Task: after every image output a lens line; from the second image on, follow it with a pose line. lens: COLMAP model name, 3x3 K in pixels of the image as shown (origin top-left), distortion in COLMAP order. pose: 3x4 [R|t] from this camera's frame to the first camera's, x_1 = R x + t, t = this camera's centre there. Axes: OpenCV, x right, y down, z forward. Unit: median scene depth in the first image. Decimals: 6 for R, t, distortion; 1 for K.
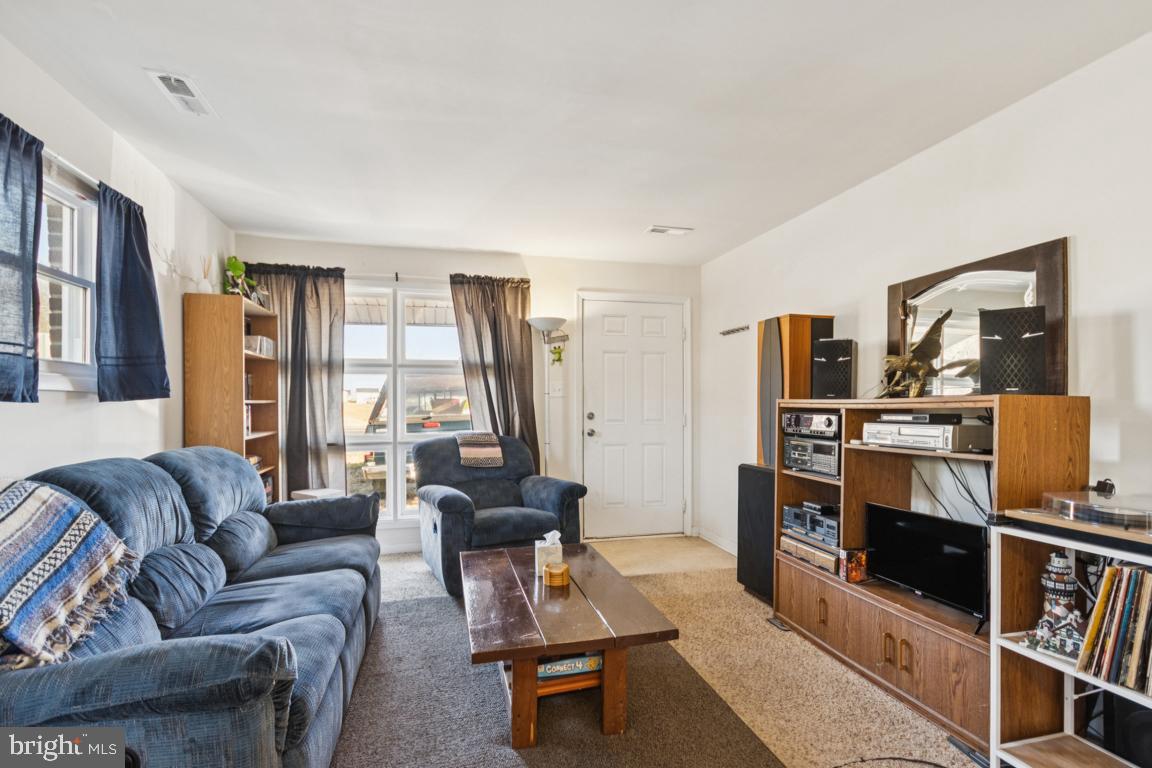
lens RADIAL K [[551.3, 0, 566.2], [0, 551.3, 406.5], [0, 0, 1]] dist [0.002607, 0.000753]
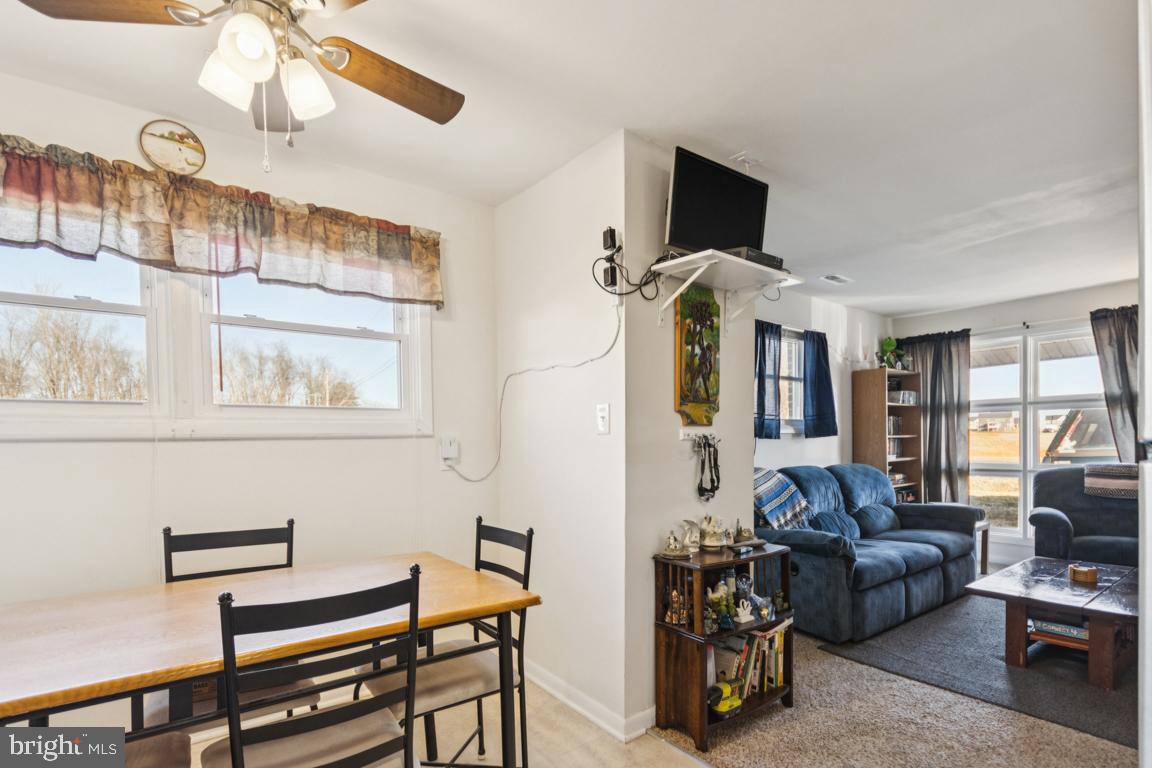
lens RADIAL K [[551.3, 0, 595.7], [0, 551.3, 436.9], [0, 0, 1]] dist [0.002607, 0.000753]
pose [[0.427881, -0.005431, -0.903819, 0.549966], [0.005426, 0.999979, -0.003440, -0.008855], [0.903819, -0.003432, 0.427902, -0.470604]]
